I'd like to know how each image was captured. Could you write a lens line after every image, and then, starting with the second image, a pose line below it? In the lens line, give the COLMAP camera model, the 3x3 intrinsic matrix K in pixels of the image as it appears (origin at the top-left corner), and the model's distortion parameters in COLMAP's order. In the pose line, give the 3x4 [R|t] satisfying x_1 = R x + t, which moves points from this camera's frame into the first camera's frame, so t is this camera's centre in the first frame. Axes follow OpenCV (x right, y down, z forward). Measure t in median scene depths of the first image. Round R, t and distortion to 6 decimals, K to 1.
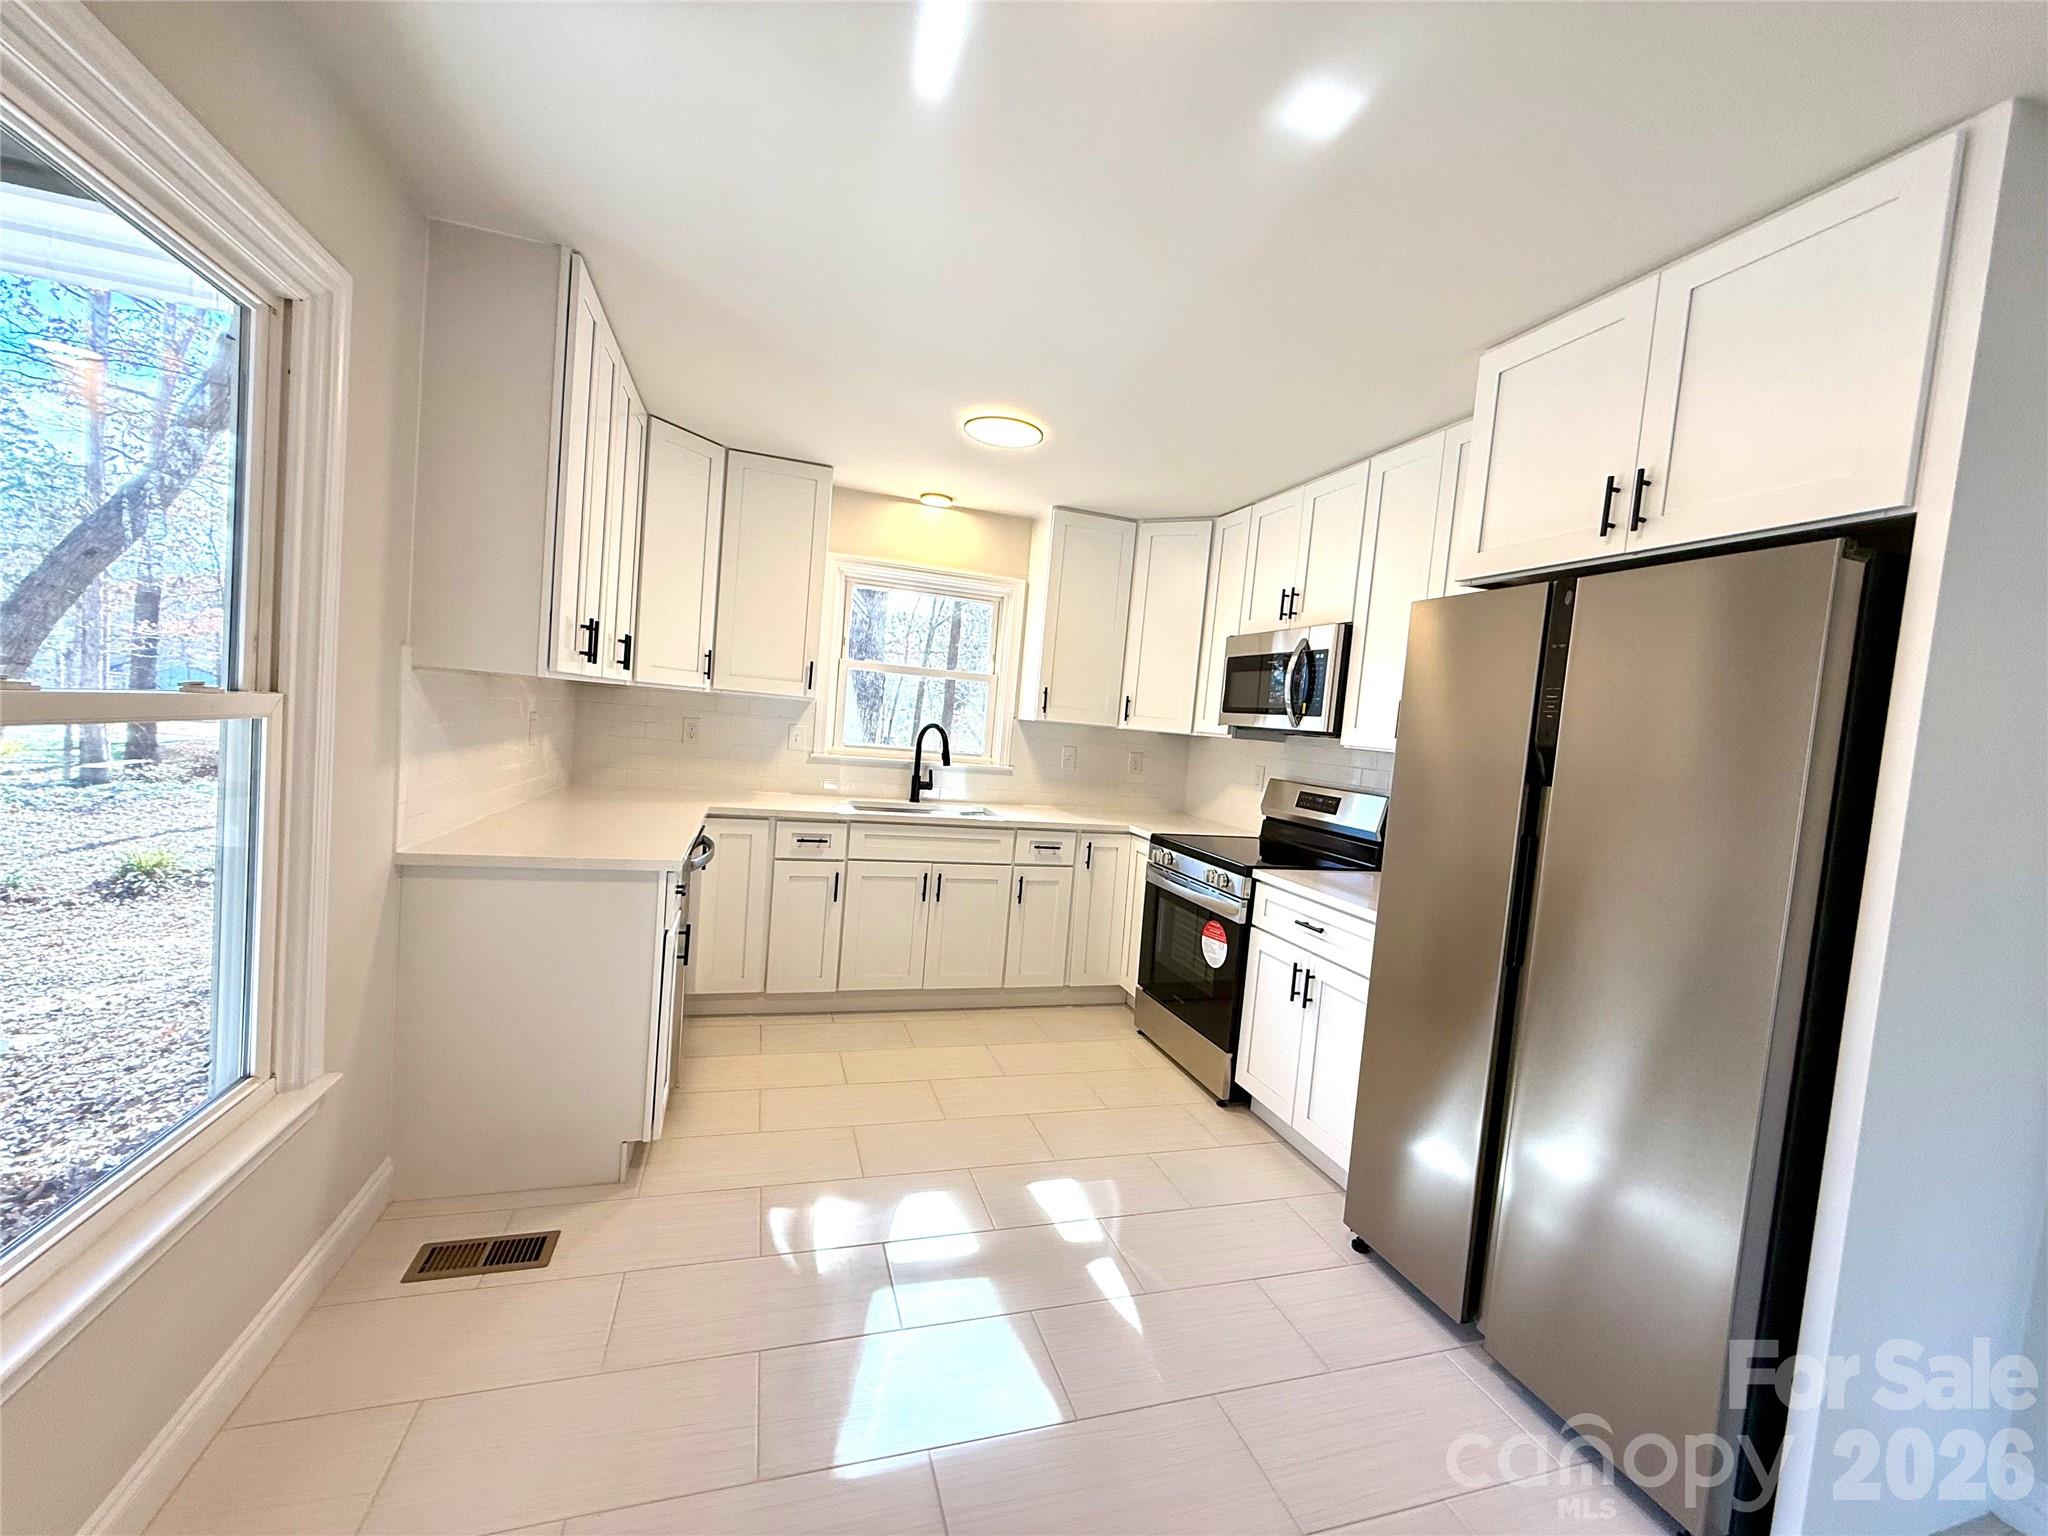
lens RADIAL K [[810.9, 0, 1017.3], [0, 810.9, 769.0], [0, 0, 1]] dist [0.001320, 0.000085]
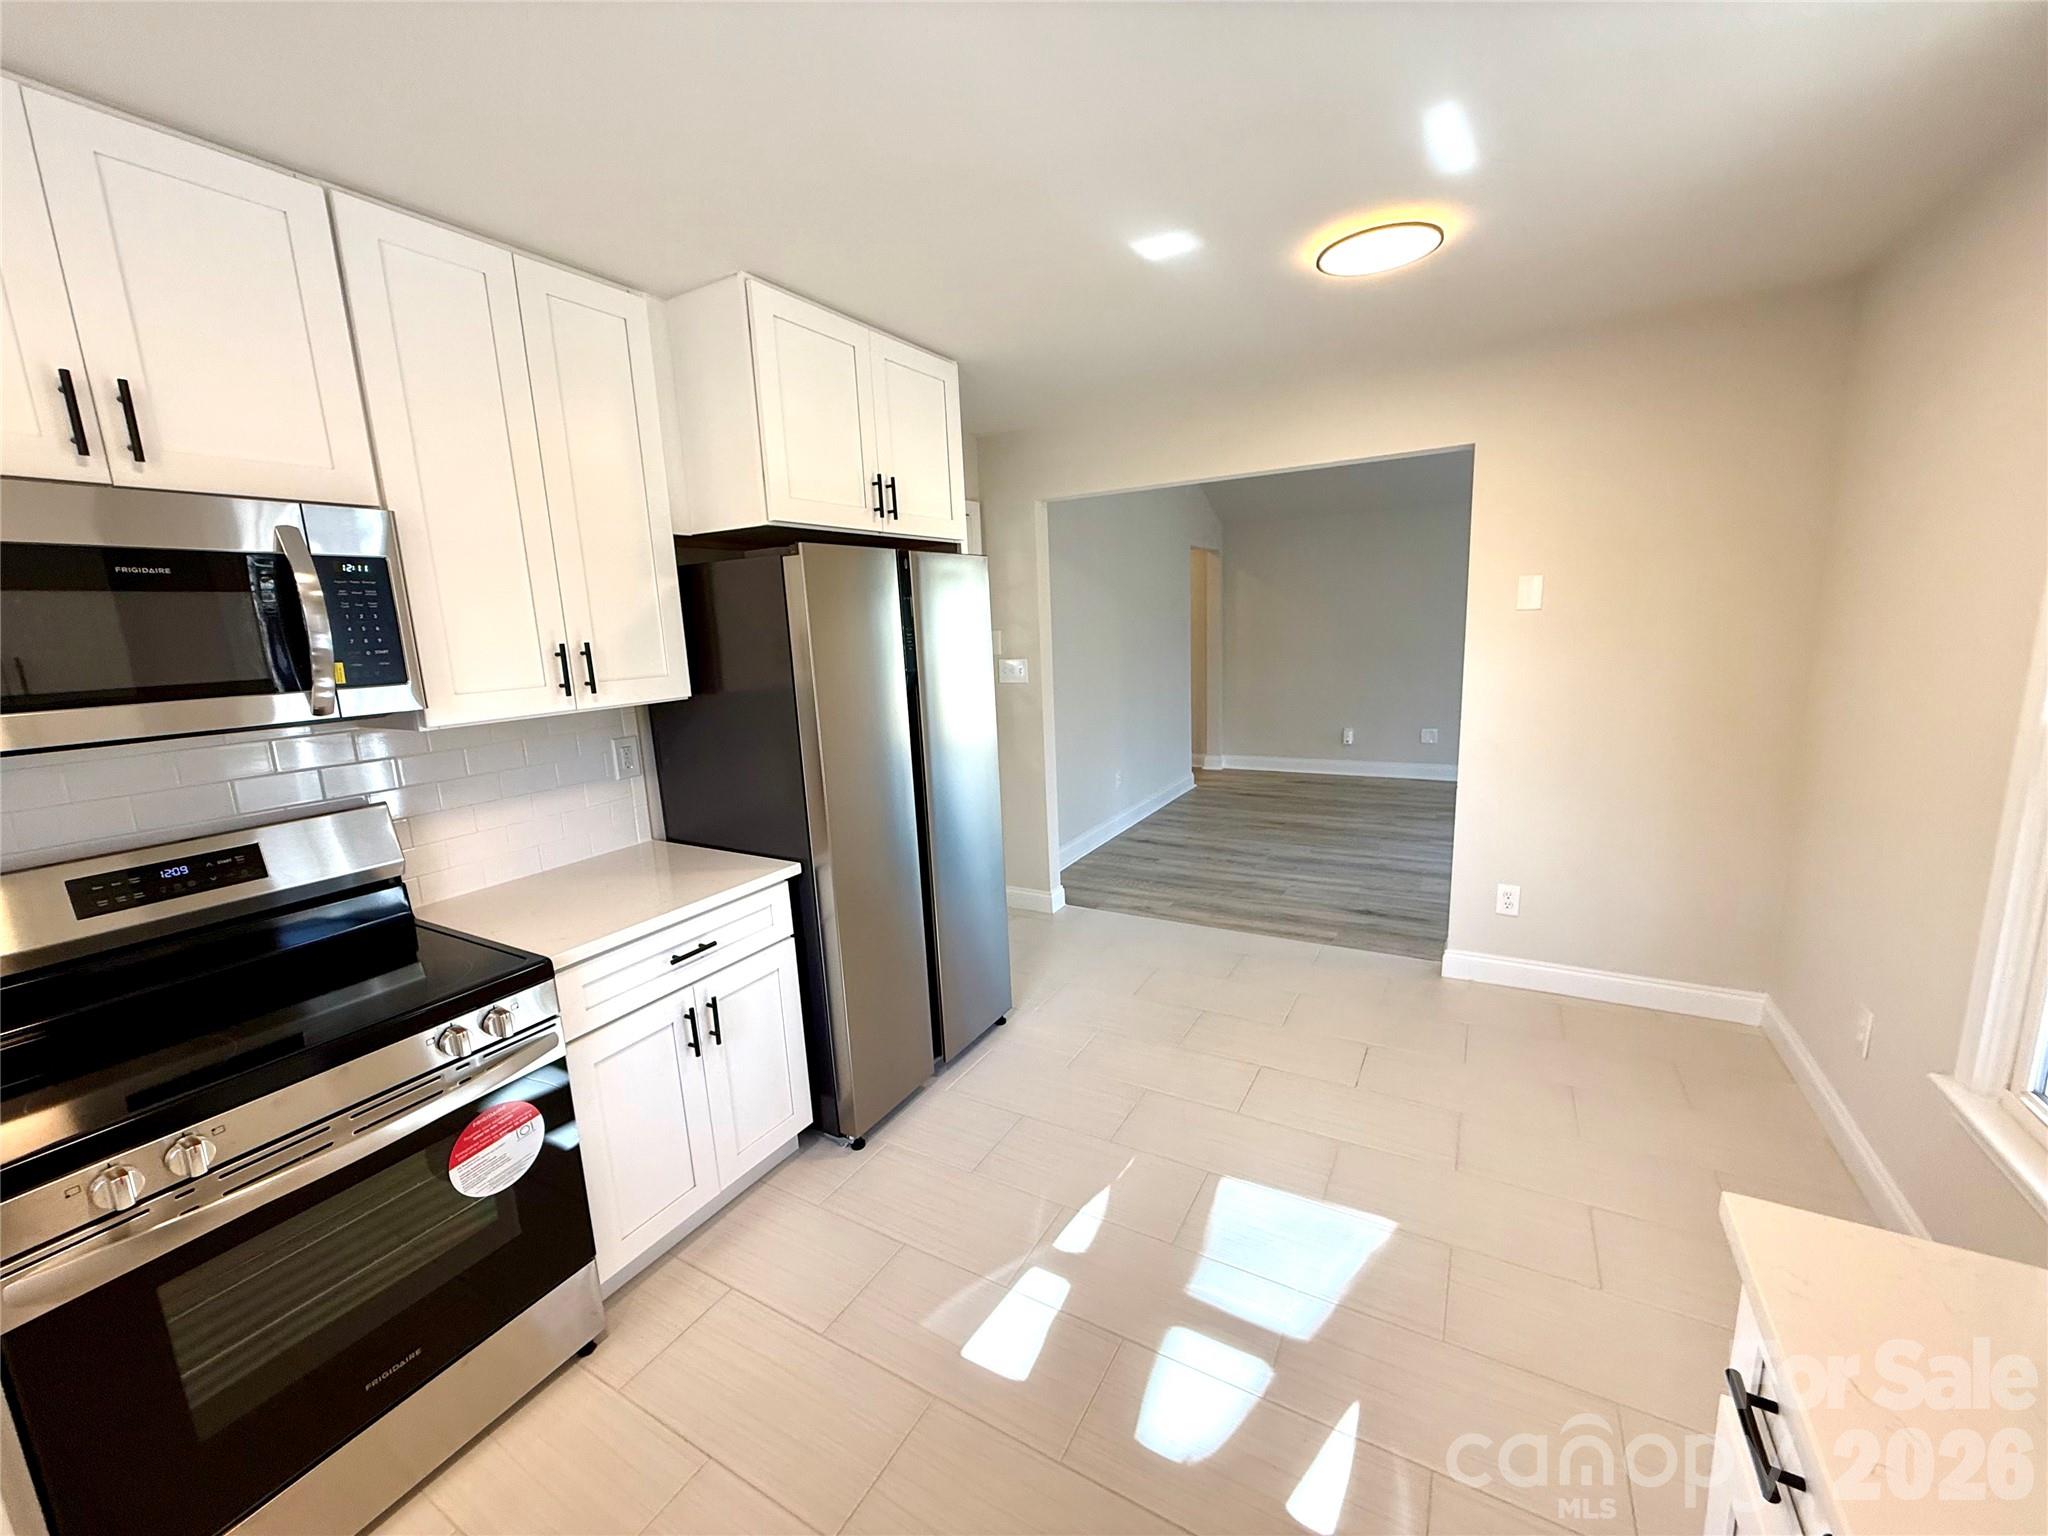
lens RADIAL K [[810.9, 0, 1009.0], [0, 810.9, 762.6], [0, 0, 1]] dist [0.001320, 0.000085]
pose [[-0.674149, -0.183357, 0.715474, -0.373237], [0.031876, 0.960570, 0.276203, -0.188505], [-0.737907, 0.209009, -0.641723, 1.323525]]
